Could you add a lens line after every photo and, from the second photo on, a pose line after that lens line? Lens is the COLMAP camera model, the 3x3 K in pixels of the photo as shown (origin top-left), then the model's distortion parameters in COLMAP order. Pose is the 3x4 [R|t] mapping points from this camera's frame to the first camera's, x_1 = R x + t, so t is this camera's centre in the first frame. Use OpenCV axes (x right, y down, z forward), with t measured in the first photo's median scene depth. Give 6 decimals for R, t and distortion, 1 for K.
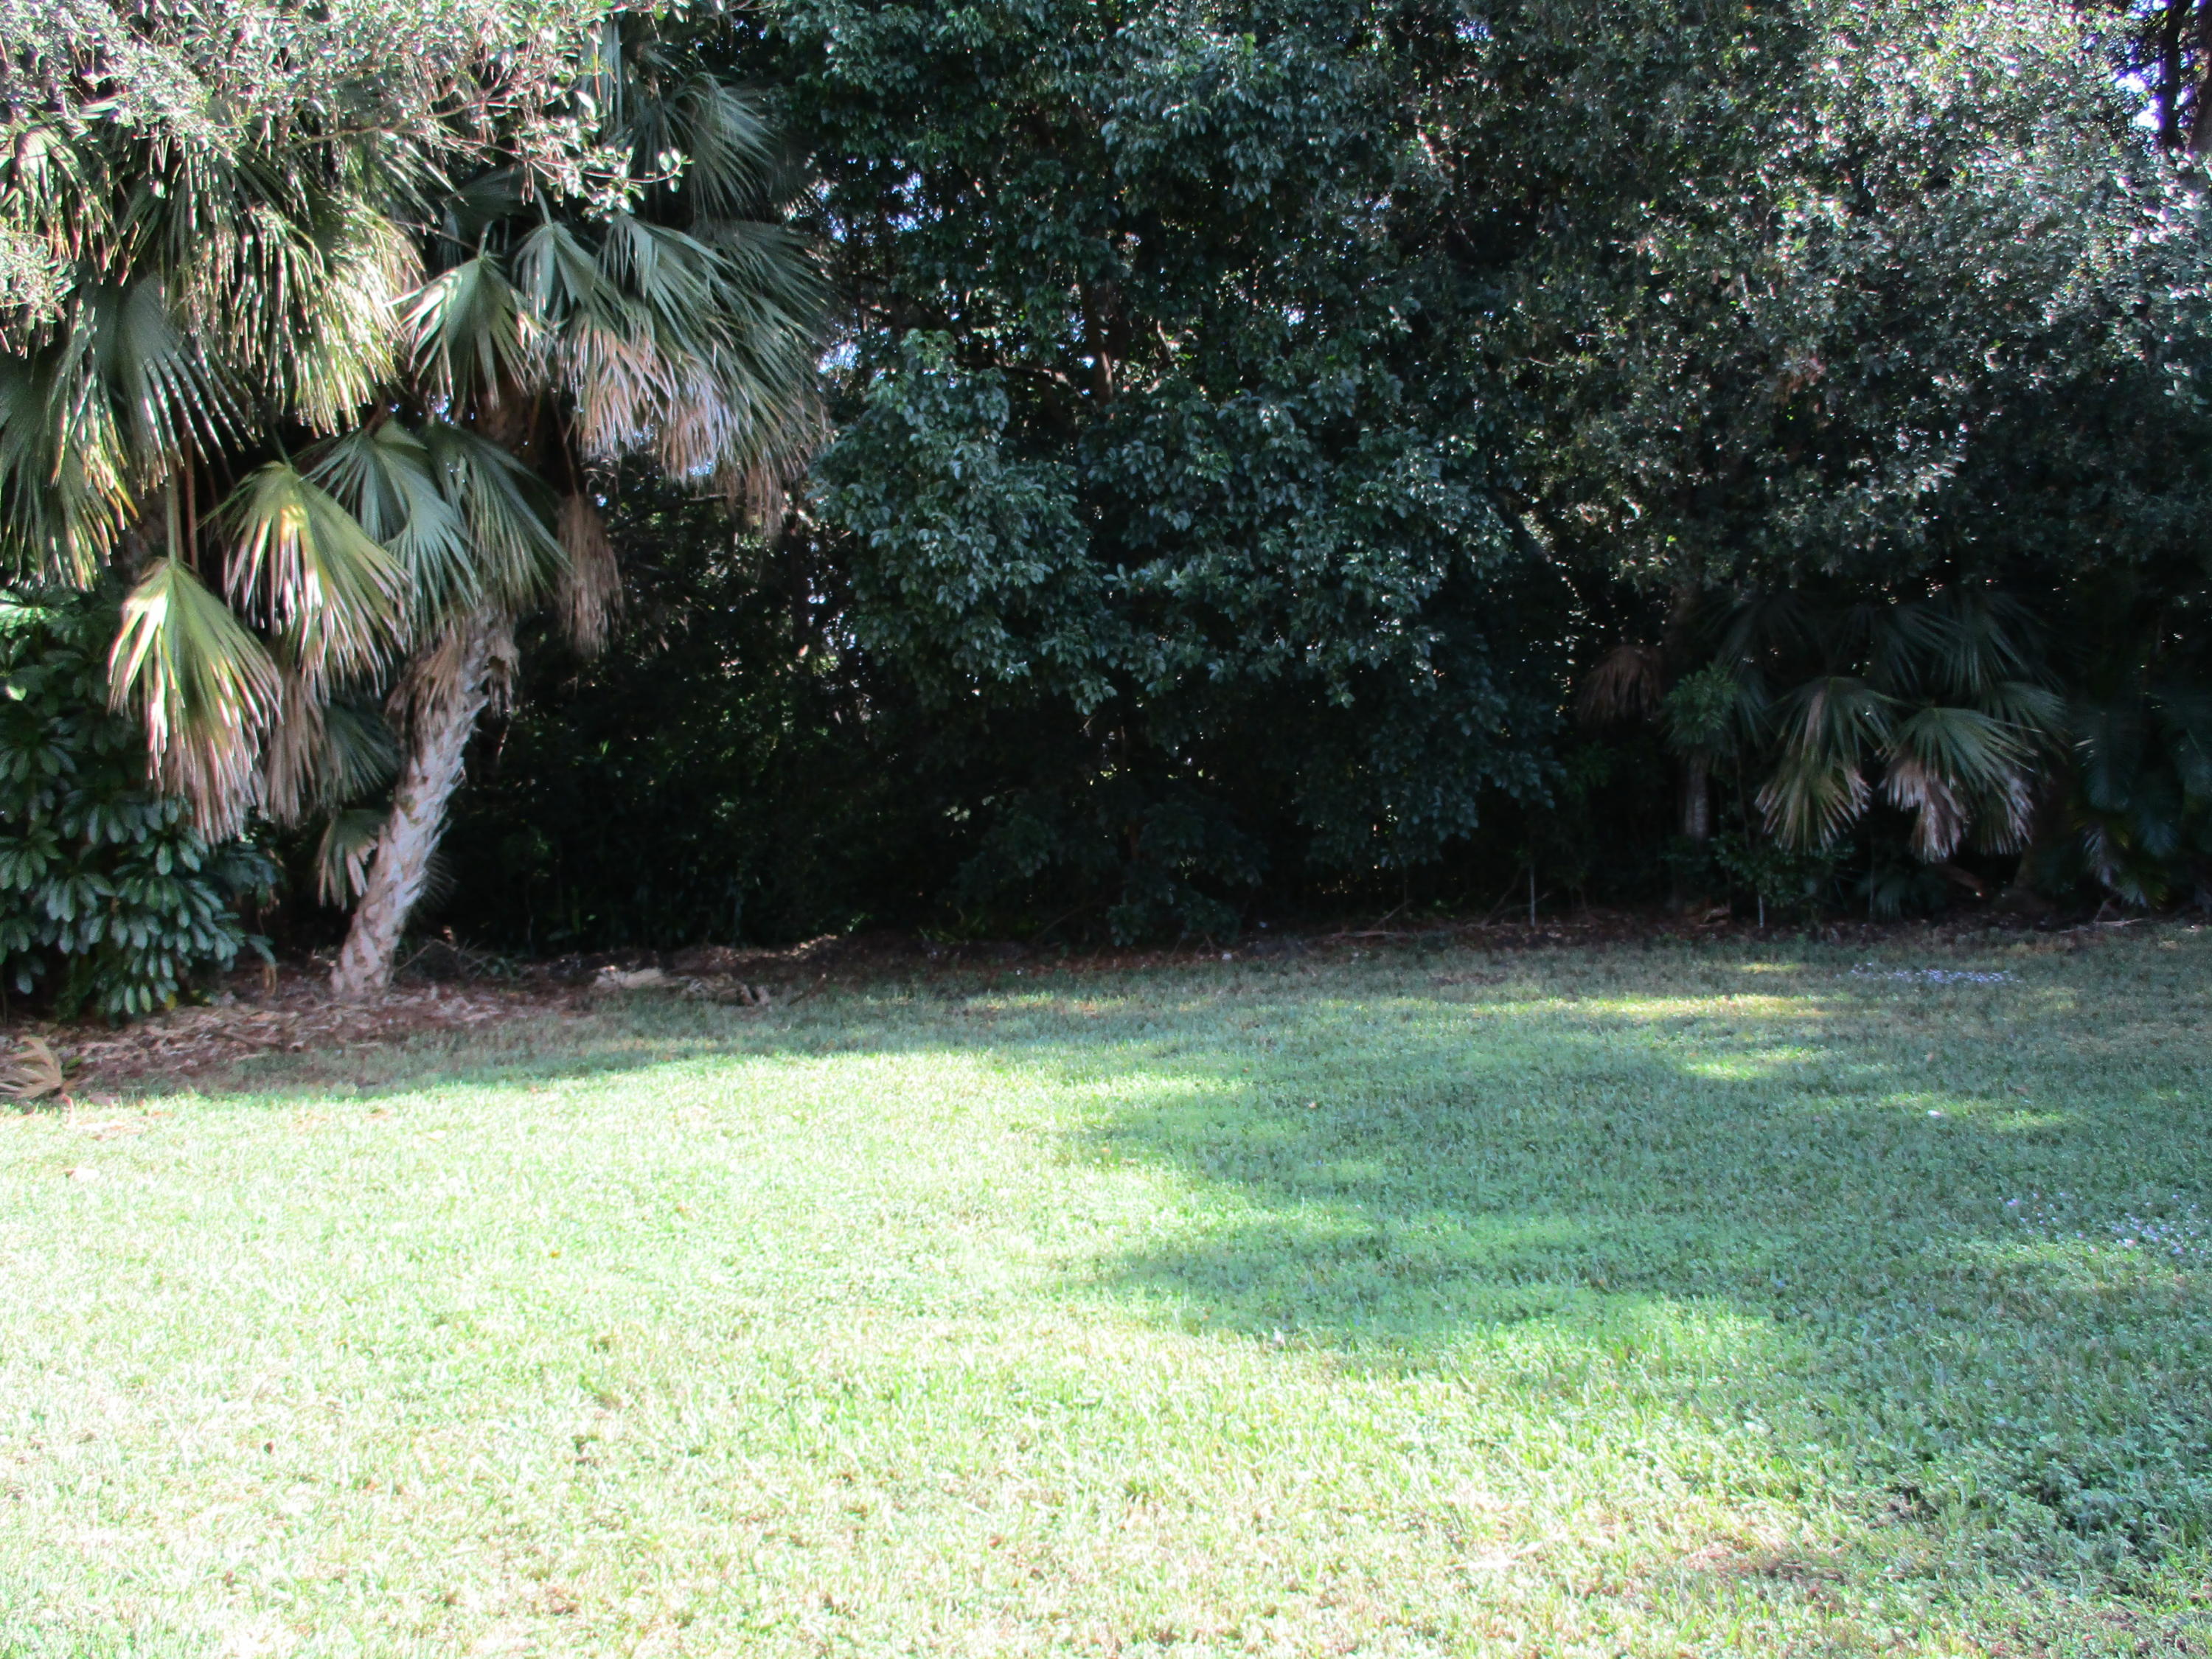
lens RADIAL K [[1890.4, 0, 1113.4], [0, 1890.4, 799.2], [0, 0, 1]] dist [-0.026230, 0.006402]
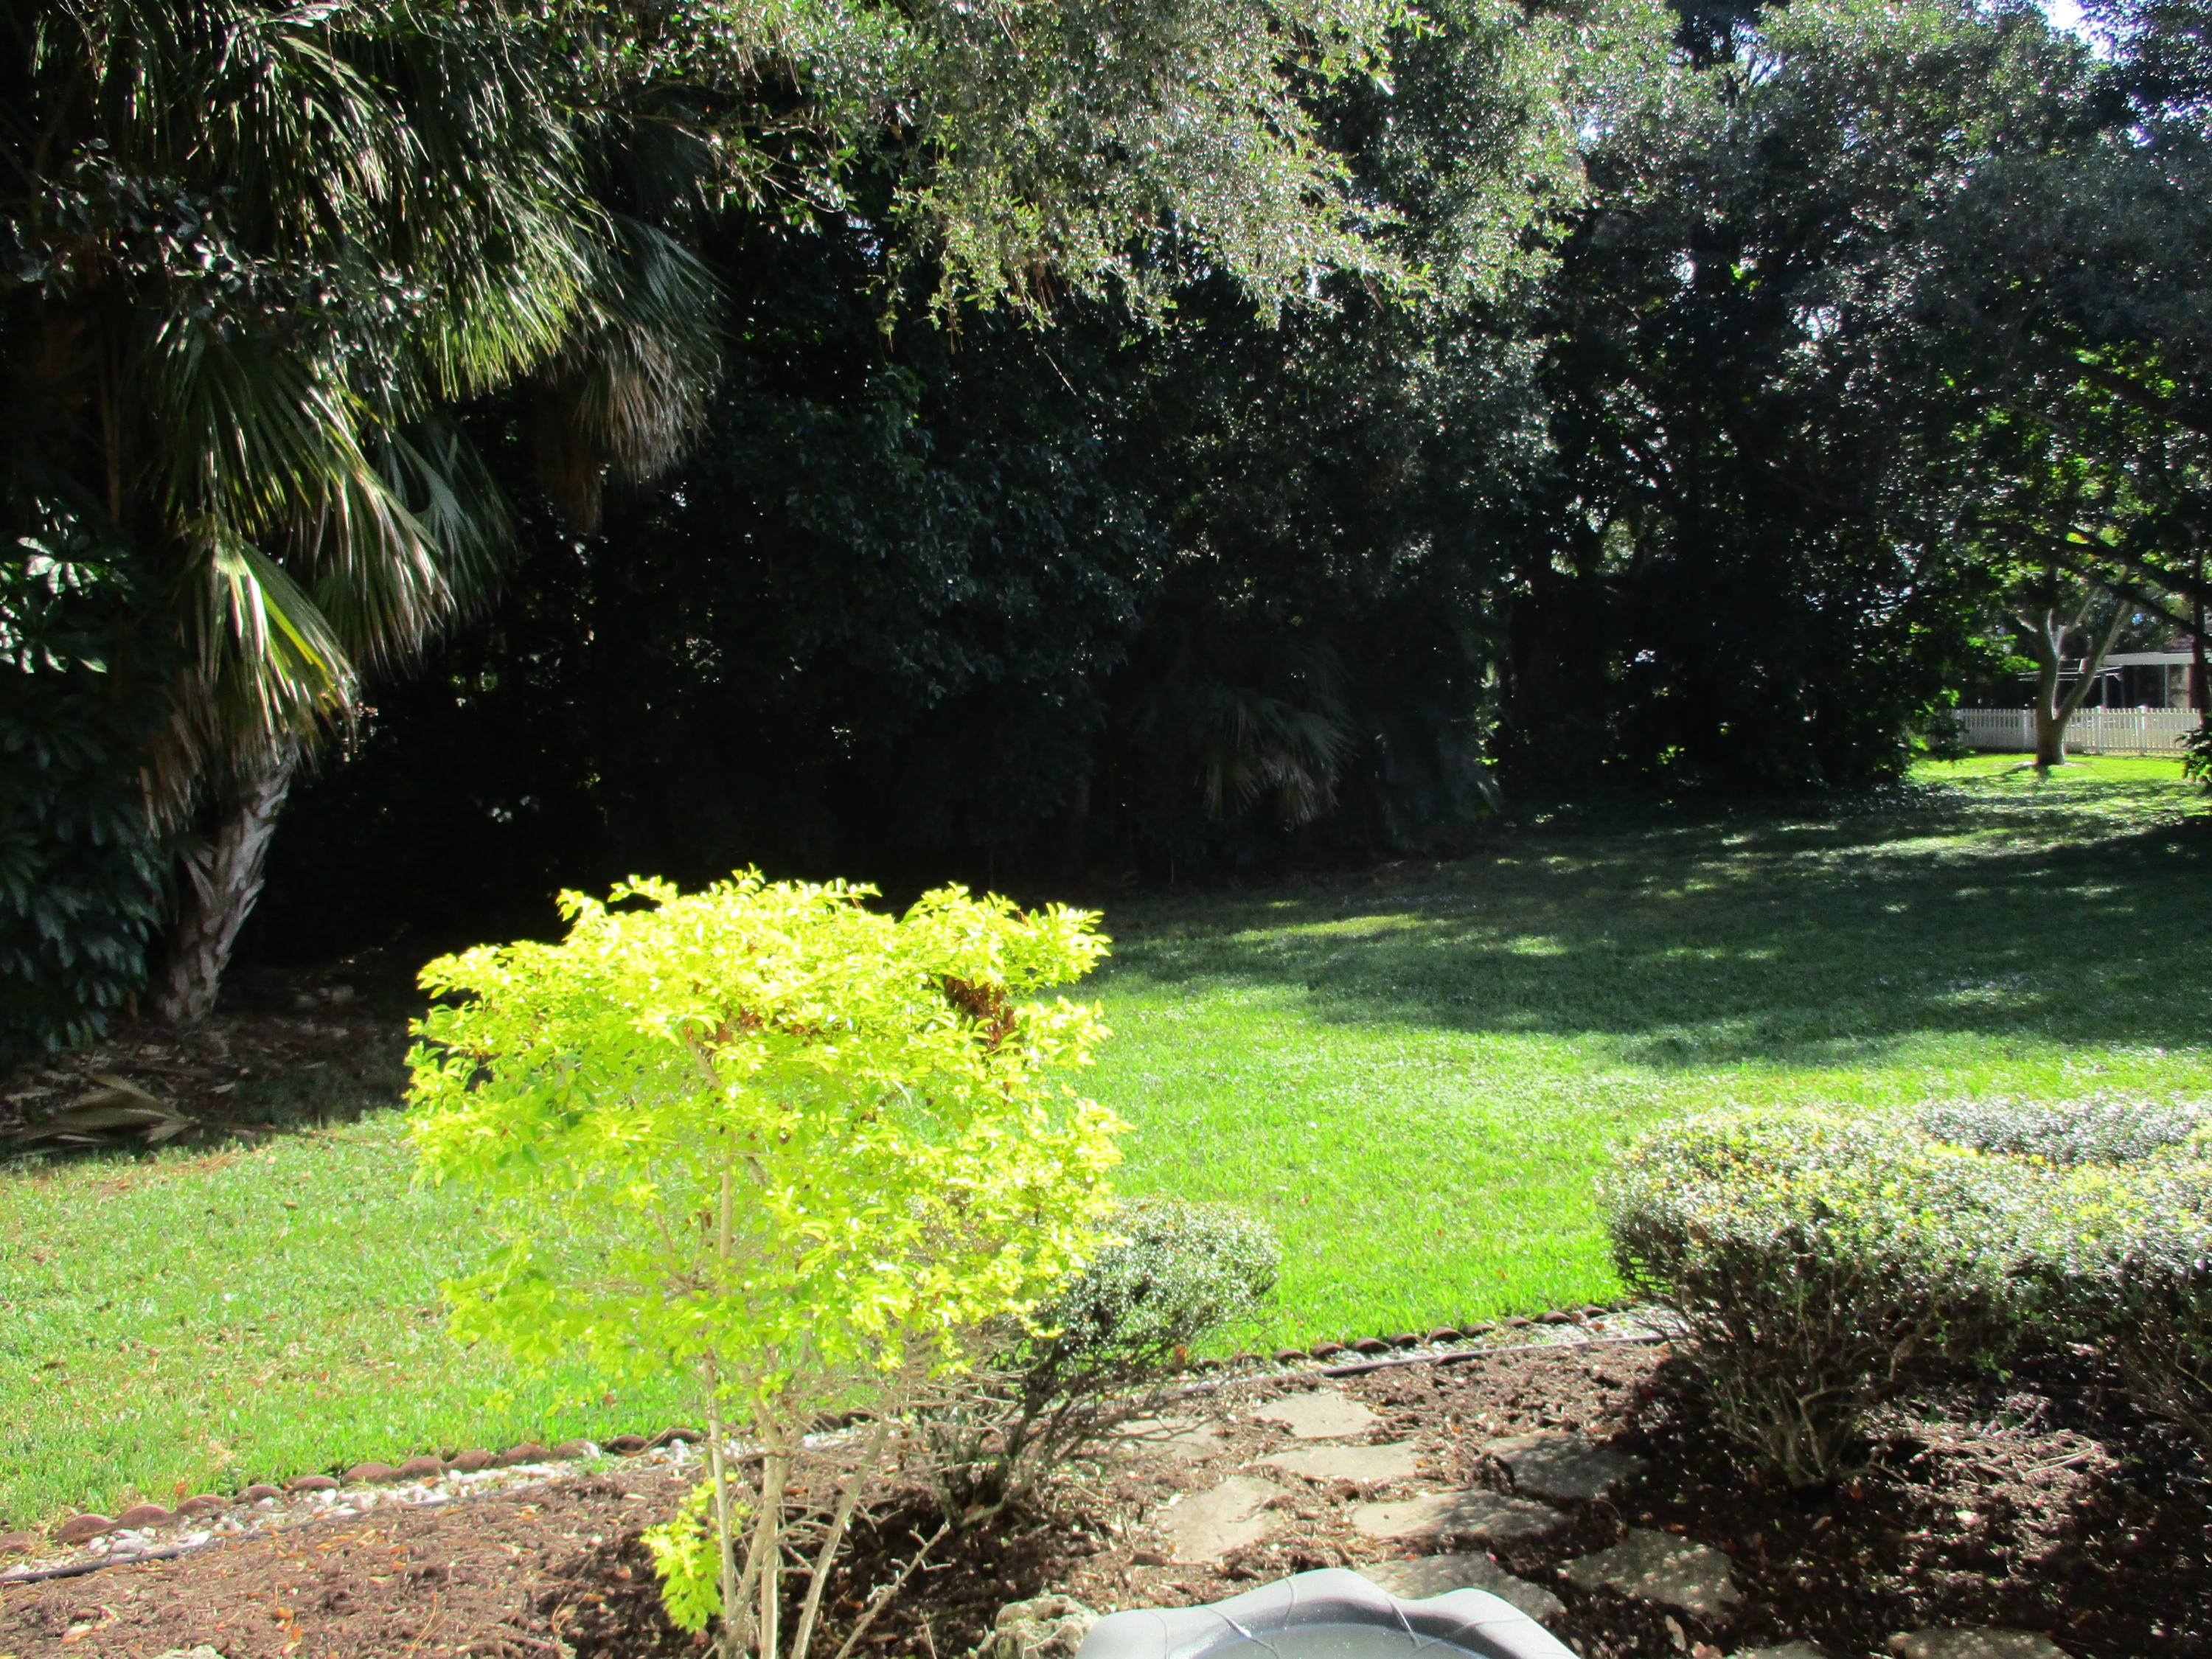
lens RADIAL K [[1890.4, 0, 1113.4], [0, 1890.4, 799.2], [0, 0, 1]] dist [-0.026230, 0.006402]
pose [[0.762880, -0.021031, 0.646198, -0.636799], [0.030173, 0.999540, -0.003090, 0.016378], [-0.645836, 0.021855, 0.763163, 0.061324]]
